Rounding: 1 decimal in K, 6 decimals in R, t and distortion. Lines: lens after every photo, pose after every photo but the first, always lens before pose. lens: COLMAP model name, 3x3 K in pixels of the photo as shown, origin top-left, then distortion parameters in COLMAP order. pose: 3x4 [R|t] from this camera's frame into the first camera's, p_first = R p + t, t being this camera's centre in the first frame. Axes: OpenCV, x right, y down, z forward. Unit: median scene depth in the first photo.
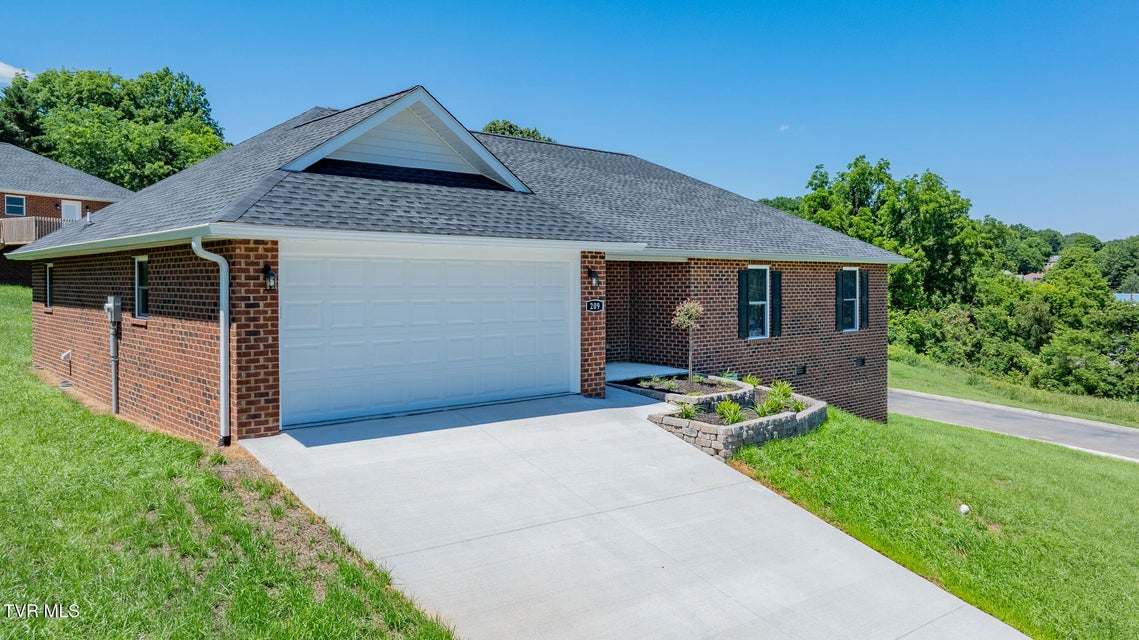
lens RADIAL K [[799.7, 0, 564.6], [0, 799.7, 305.2], [0, 0, 1]] dist [-0.009705, -0.002334]
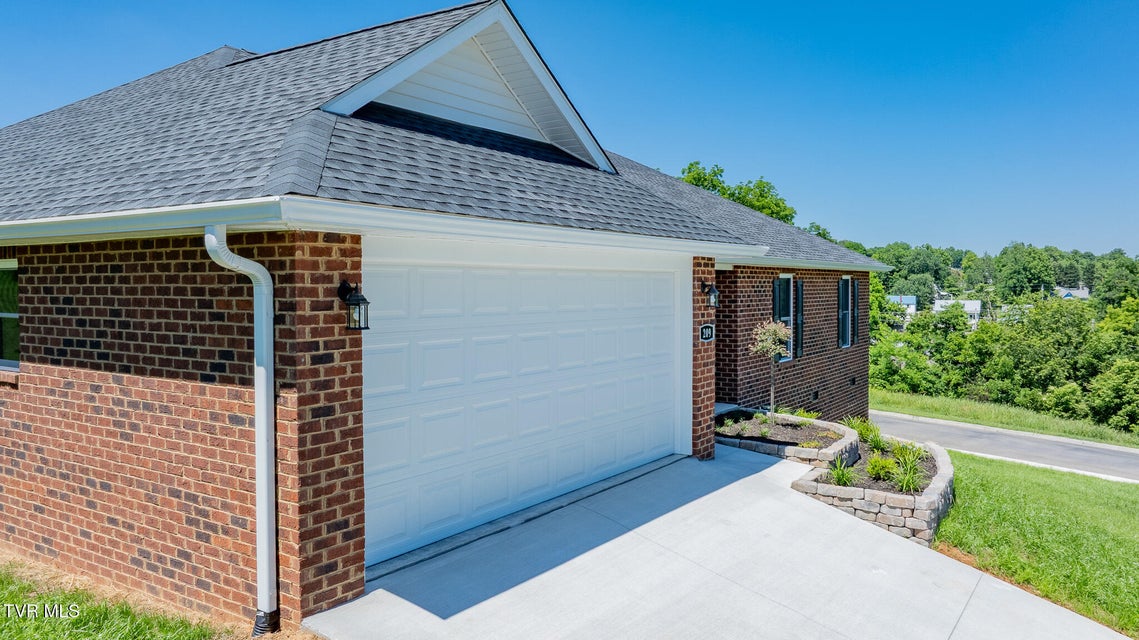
lens RADIAL K [[813.7, 0, 569.5], [0, 813.7, 320.0], [0, 0, 1]] dist [-0.021483, -0.000698]
pose [[0.968956, -0.013010, 0.246893, -0.334654], [0.009877, 0.999854, 0.013922, -0.028252], [-0.247038, -0.011052, 0.968943, 0.408462]]
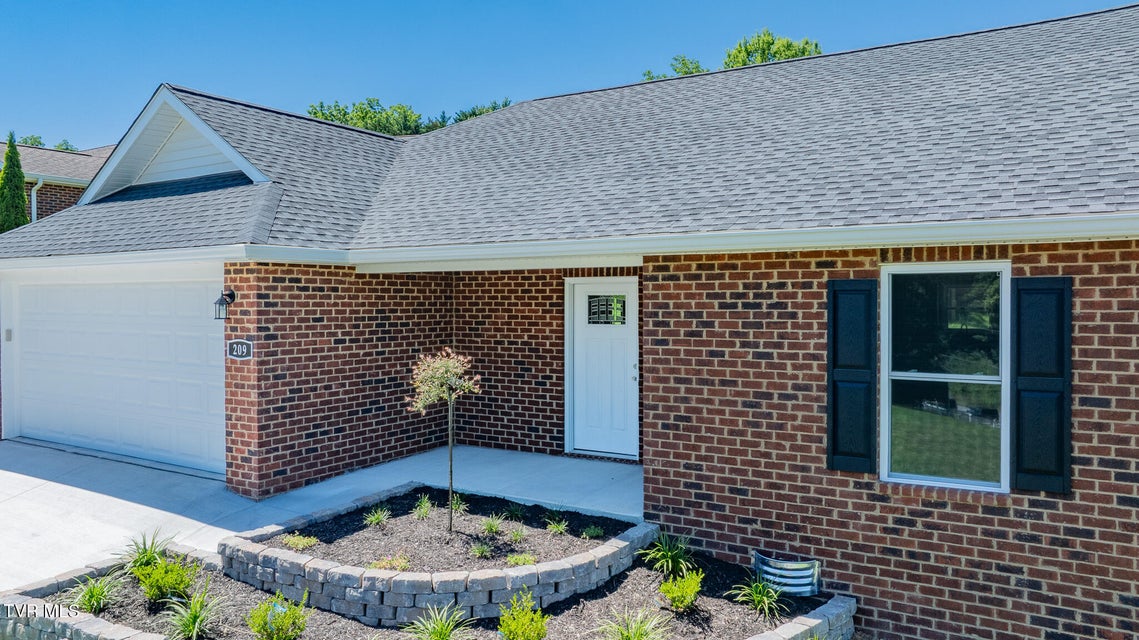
lens RADIAL K [[799.7, 0, 564.6], [0, 799.7, 305.2], [0, 0, 1]] dist [-0.009705, -0.002334]
pose [[0.298499, 0.012401, -0.954330, 0.903245], [-0.023016, 0.999718, 0.005791, -0.055154], [0.954133, 0.020236, 0.298700, 1.343444]]
